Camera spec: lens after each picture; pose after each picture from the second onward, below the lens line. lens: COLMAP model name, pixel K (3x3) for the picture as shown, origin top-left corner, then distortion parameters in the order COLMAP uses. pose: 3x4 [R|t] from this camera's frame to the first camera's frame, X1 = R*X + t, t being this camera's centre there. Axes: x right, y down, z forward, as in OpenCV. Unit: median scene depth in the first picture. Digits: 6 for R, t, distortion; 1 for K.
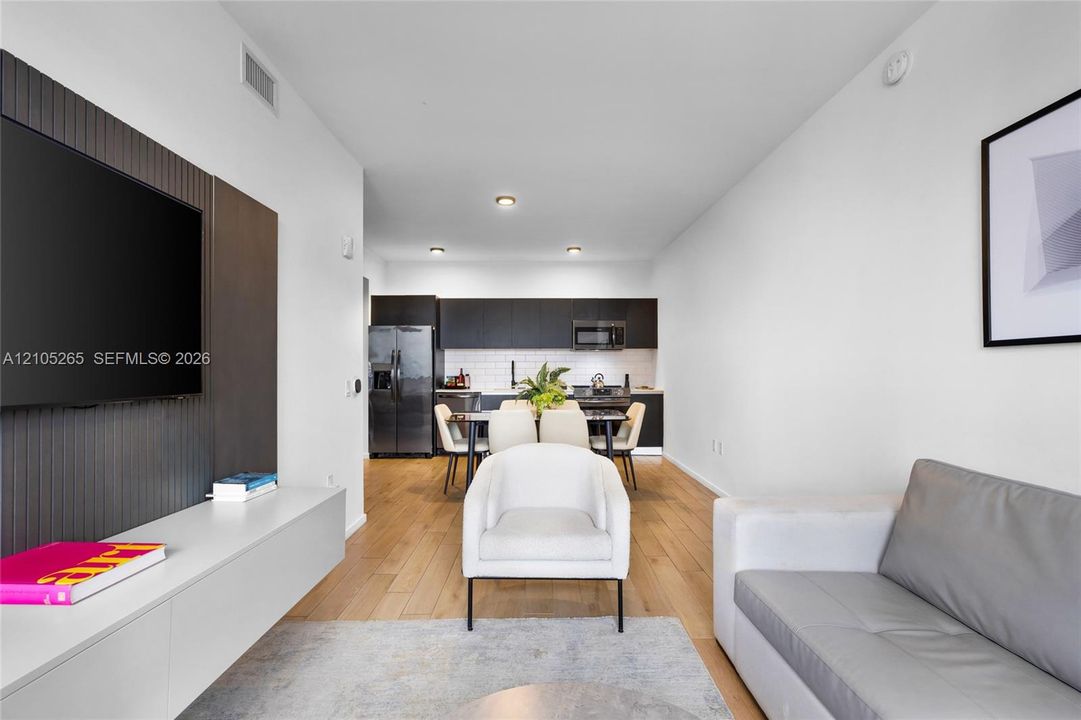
lens RADIAL K [[453.9, 0, 539.9], [0, 453.9, 369.5], [0, 0, 1]] dist [-0.012748, 0.000178]
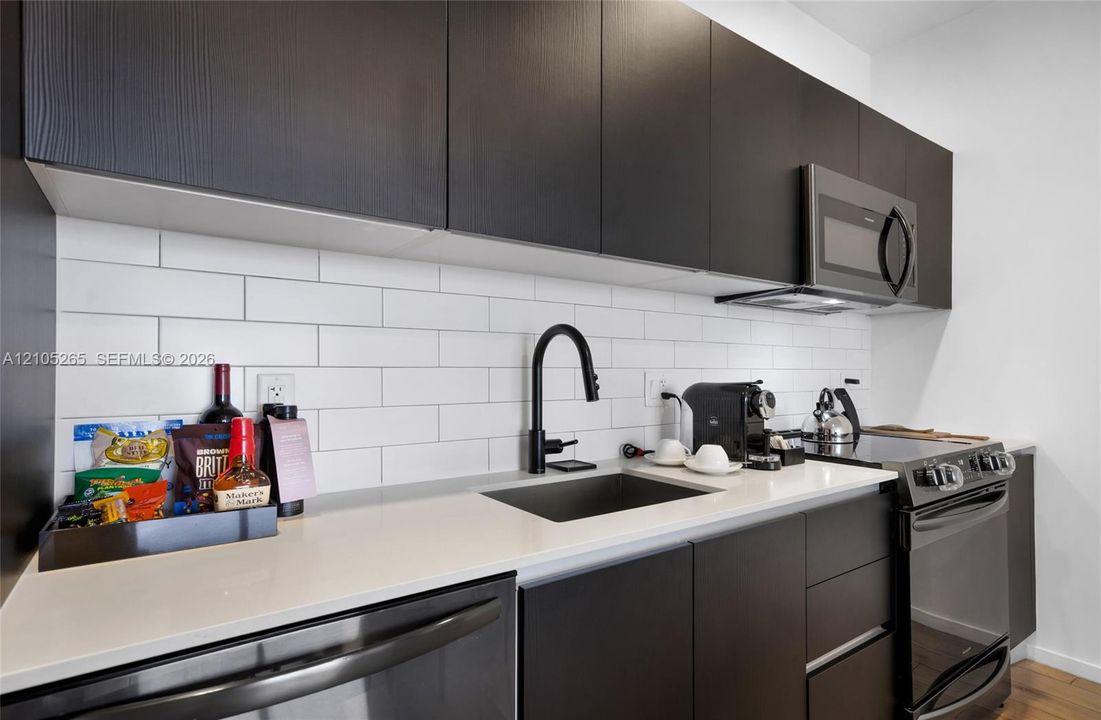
lens RADIAL K [[557.3, 0, 550.5], [0, 557.3, 360.0], [0, 0, 1]] dist [0.002724, 0.000453]
pose [[0.815040, 0.012790, 0.579263, -0.212667], [-0.008267, 0.999911, -0.010446, -0.003551], [-0.579346, 0.003725, 0.815074, 0.895901]]
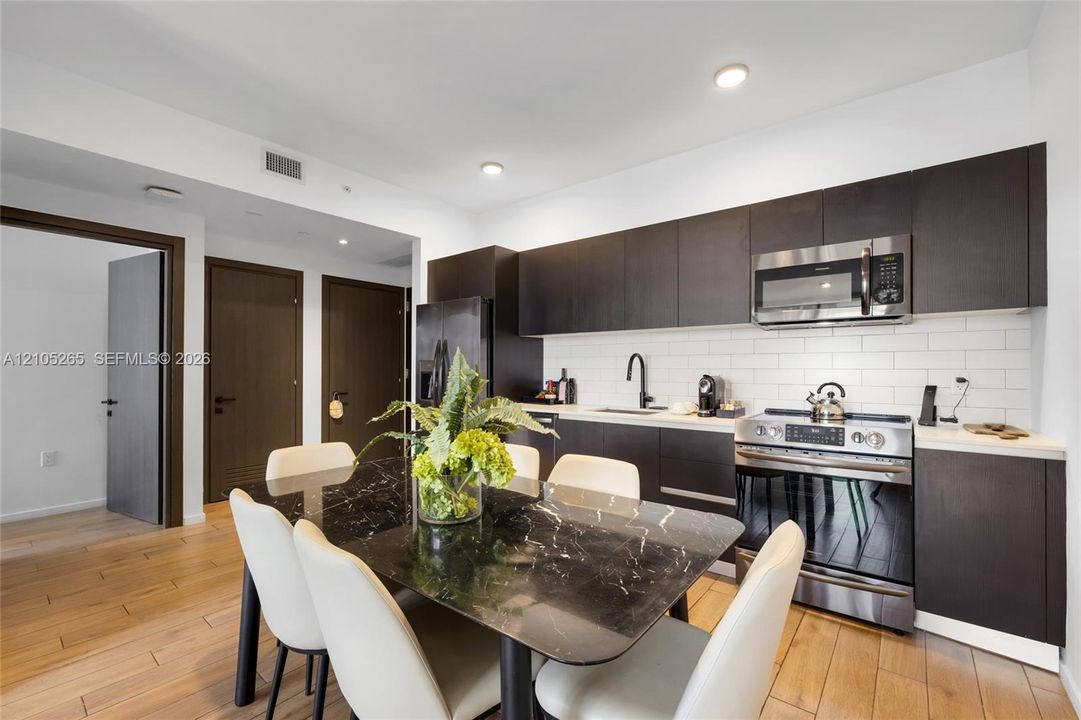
lens RADIAL K [[468.3, 0, 537.4], [0, 468.3, 365.3], [0, 0, 1]] dist [-0.000349, -0.000355]
pose [[0.775709, -0.000812, -0.631090, 0.204694], [-0.000135, 0.999999, -0.001453, -0.006033], [0.631090, 0.001212, 0.775708, 0.573259]]
